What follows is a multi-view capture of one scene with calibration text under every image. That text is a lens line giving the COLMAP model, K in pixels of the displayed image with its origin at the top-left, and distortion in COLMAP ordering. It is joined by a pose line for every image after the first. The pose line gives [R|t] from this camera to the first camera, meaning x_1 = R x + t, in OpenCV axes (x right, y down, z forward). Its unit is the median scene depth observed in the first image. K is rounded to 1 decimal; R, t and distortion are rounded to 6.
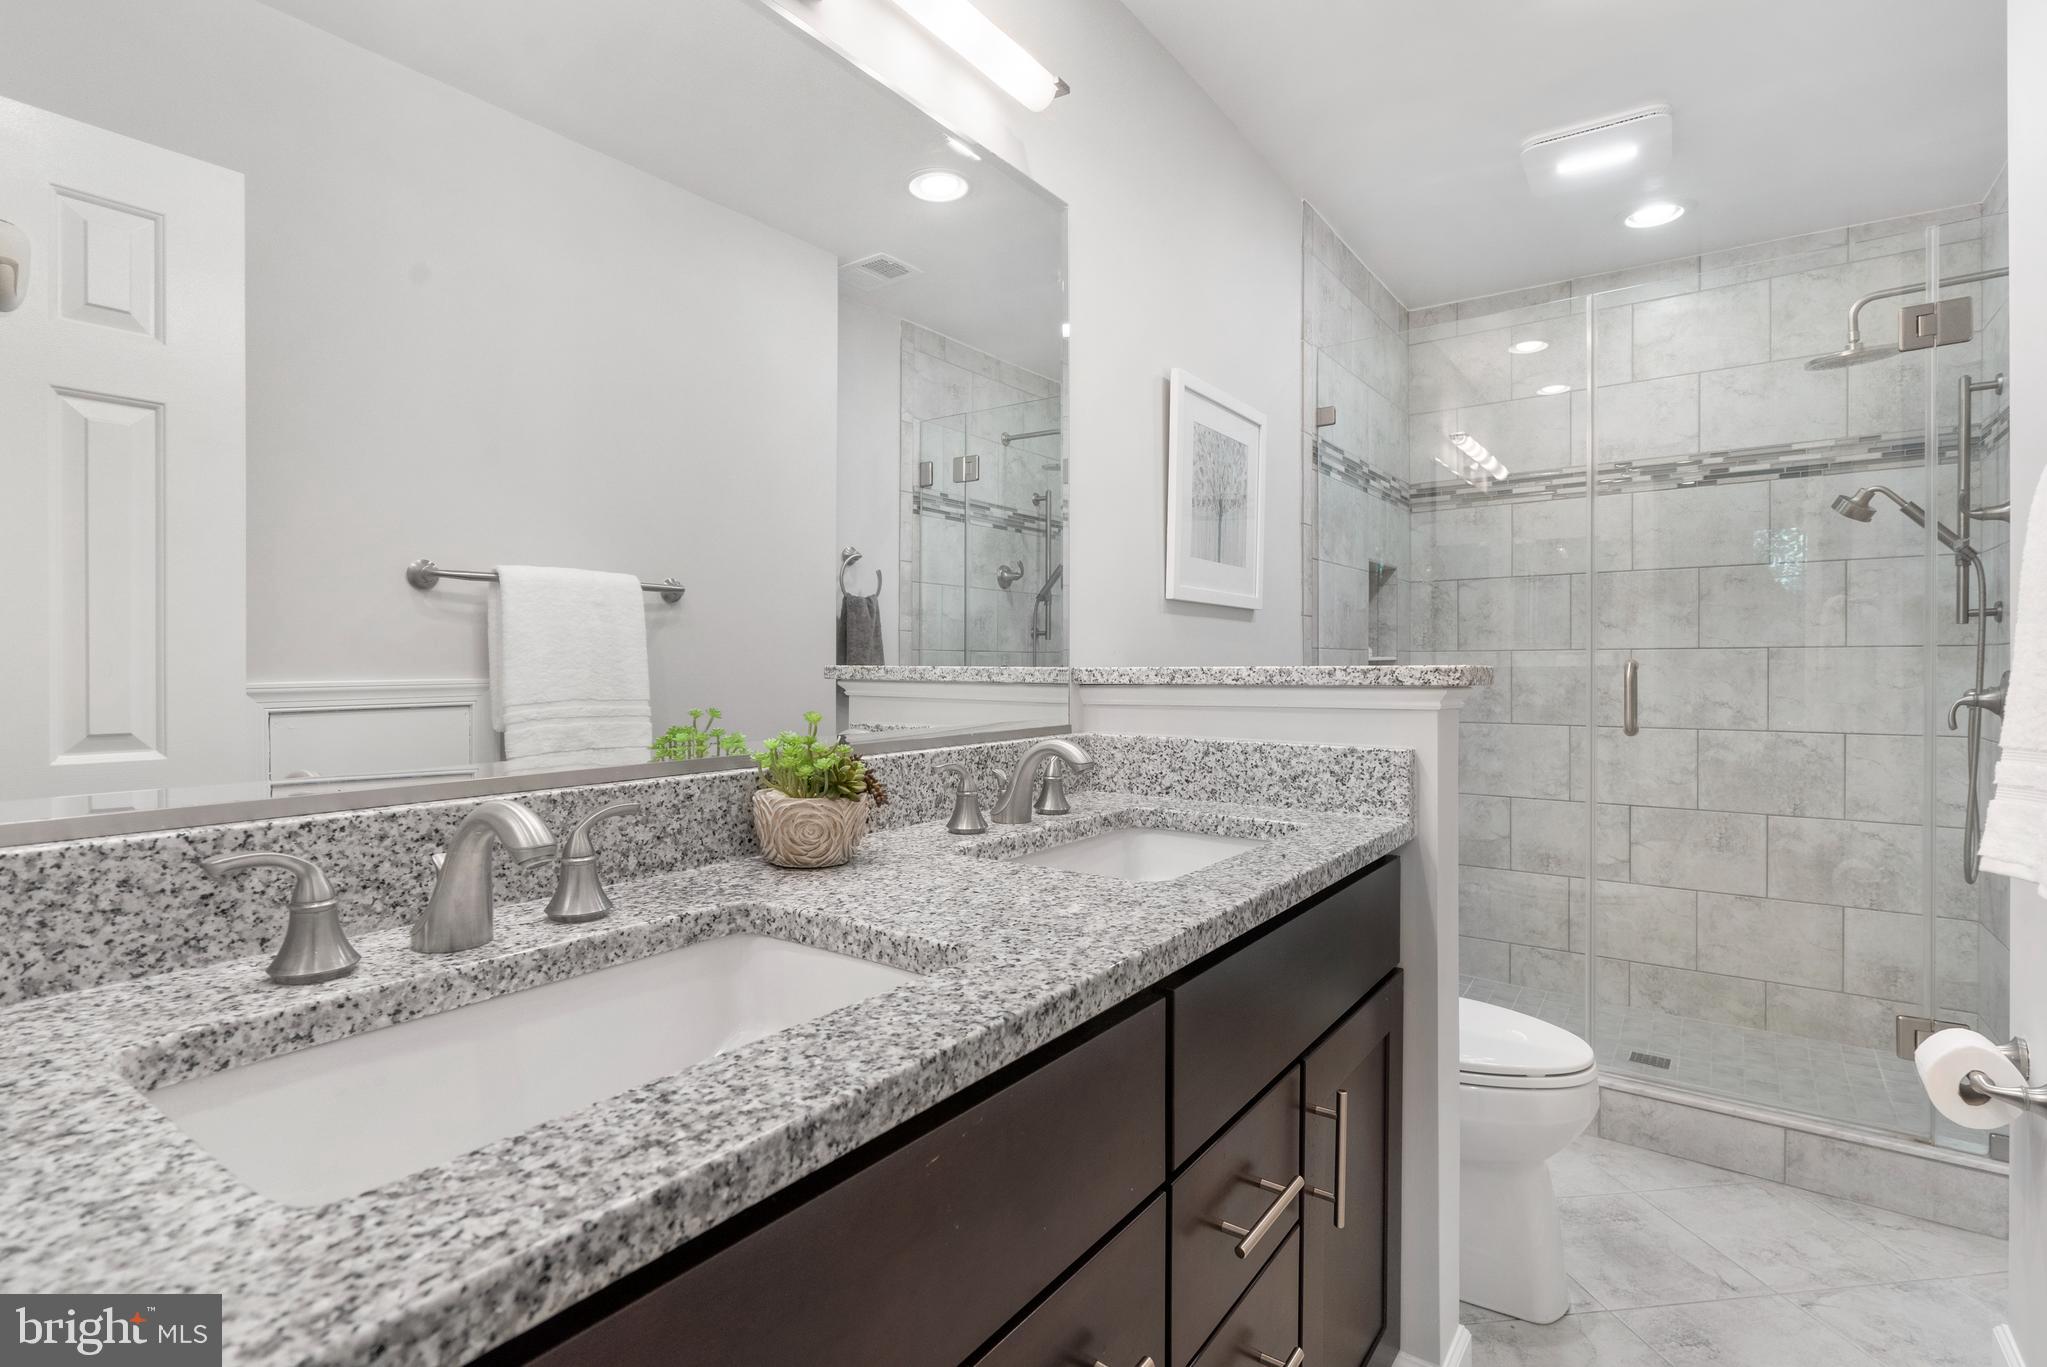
lens RADIAL K [[965.5, 0, 1007.6], [0, 965.5, 669.6], [0, 0, 1]] dist [-0.003339, 0.001789]
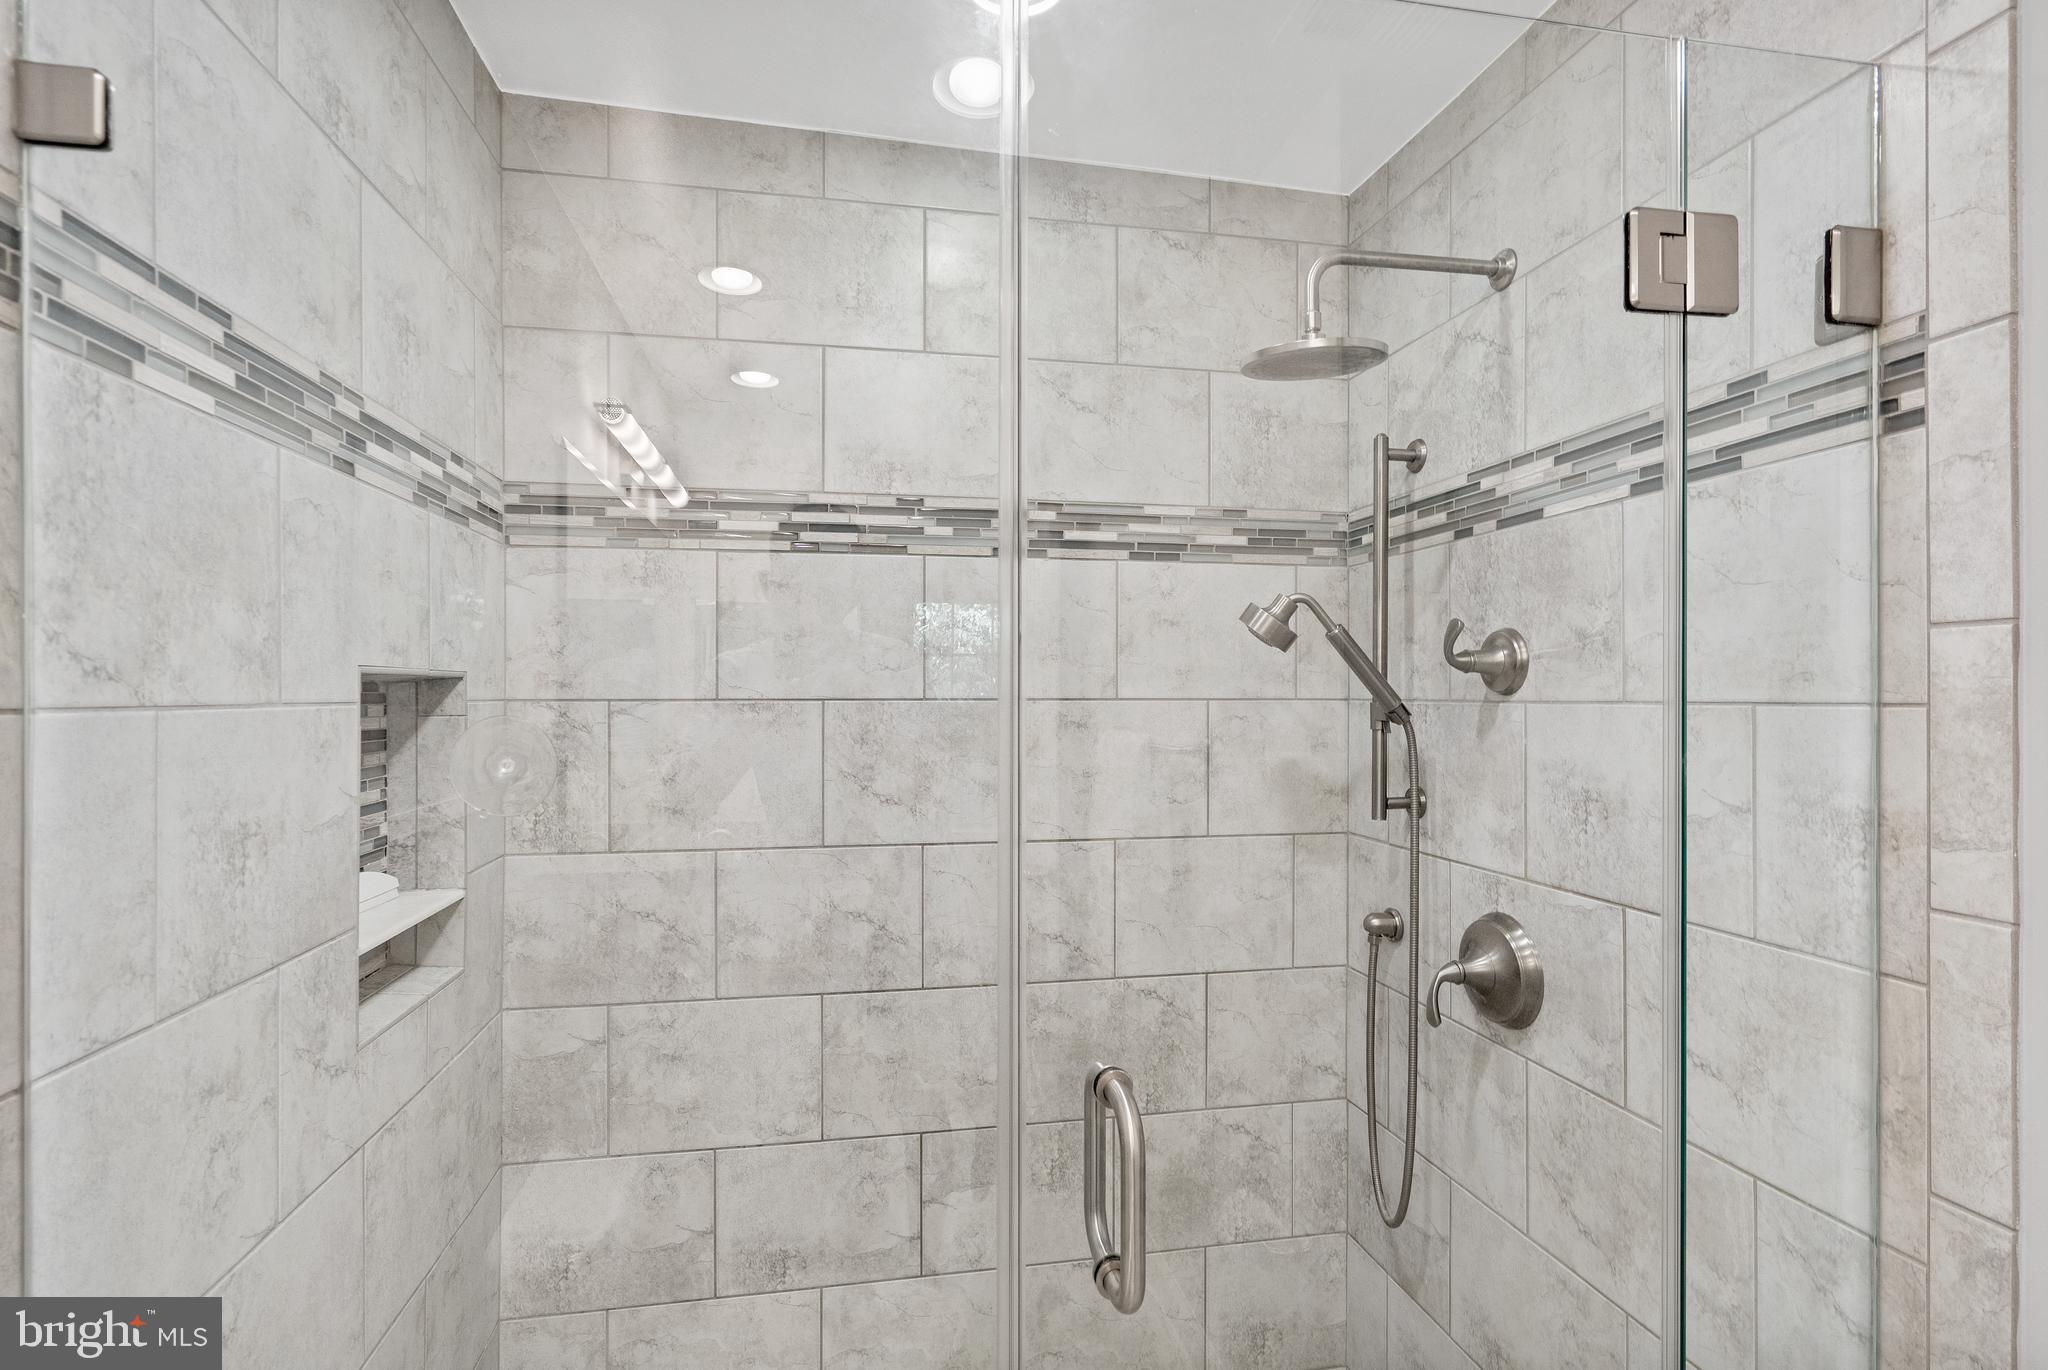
lens RADIAL K [[966.0, 0, 1004.5], [0, 966.0, 690.3], [0, 0, 1]] dist [-0.003339, 0.001789]
pose [[0.680988, 0.002838, 0.732289, 0.280435], [0.001256, 0.999986, -0.005044, -0.104715], [-0.732293, 0.004355, 0.680976, 0.596574]]
